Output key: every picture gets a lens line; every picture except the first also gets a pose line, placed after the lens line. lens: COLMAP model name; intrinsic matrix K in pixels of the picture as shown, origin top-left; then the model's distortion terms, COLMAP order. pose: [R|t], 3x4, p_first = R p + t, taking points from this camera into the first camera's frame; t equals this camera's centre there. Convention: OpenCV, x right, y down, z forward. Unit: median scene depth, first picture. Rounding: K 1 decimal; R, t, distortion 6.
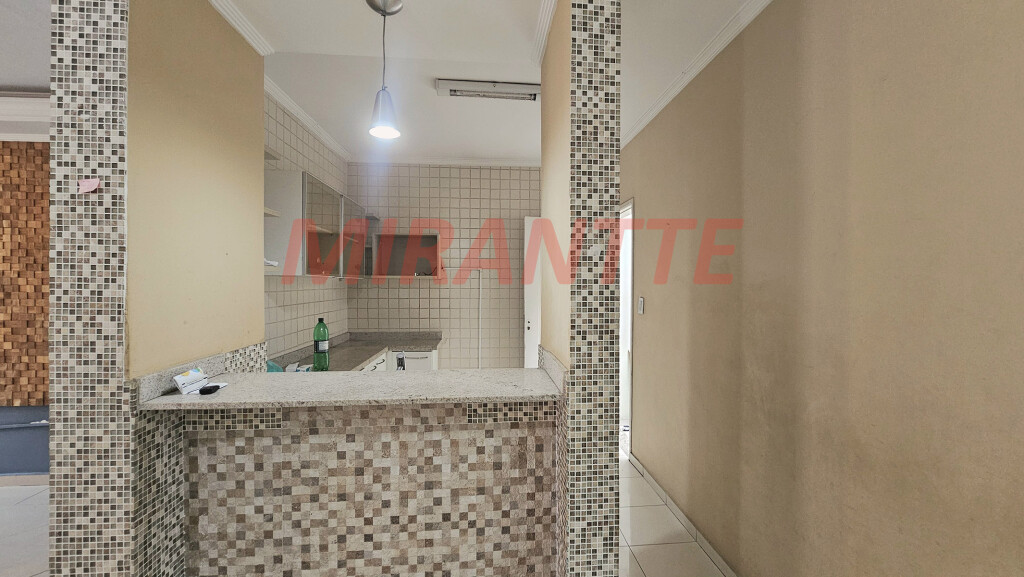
lens RADIAL K [[416.5, 0, 513.1], [0, 416.5, 288.9], [0, 0, 1]] dist [-0.002394, 0.000840]
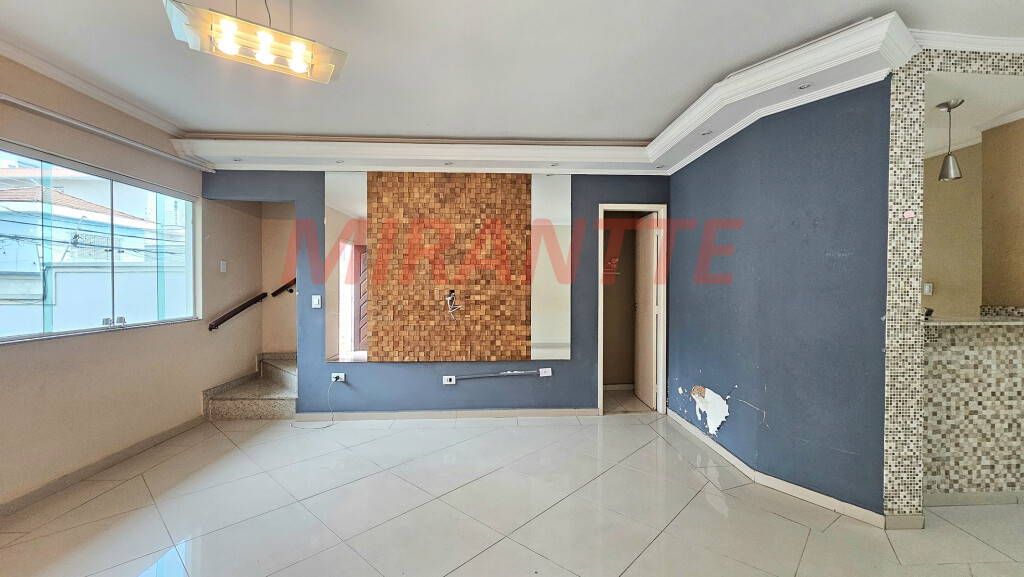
lens RADIAL K [[416.5, 0, 515.4], [0, 416.5, 289.8], [0, 0, 1]] dist [-0.002394, 0.000840]
pose [[0.999520, -0.004462, -0.030646, -2.347987], [0.004413, 0.999989, -0.001653, 0.095891], [0.030653, 0.001517, 0.999529, -0.892880]]
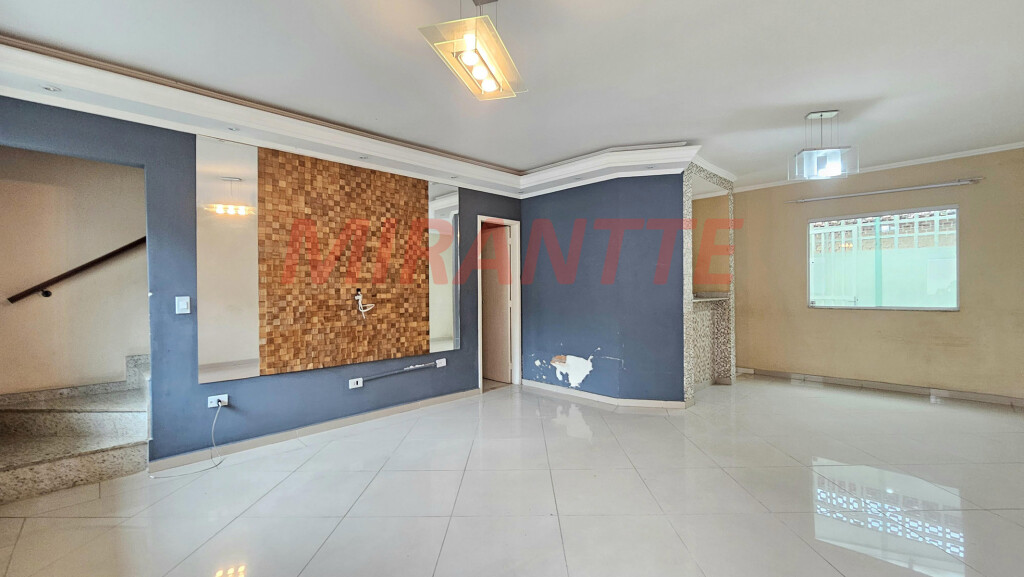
lens RADIAL K [[416.5, 0, 522.9], [0, 416.5, 288.6], [0, 0, 1]] dist [-0.002394, 0.000840]
pose [[0.767693, -0.012054, 0.640704, -3.896032], [0.021374, 0.999748, -0.006801, 0.135680], [-0.640461, 0.018915, 0.767757, -0.839801]]
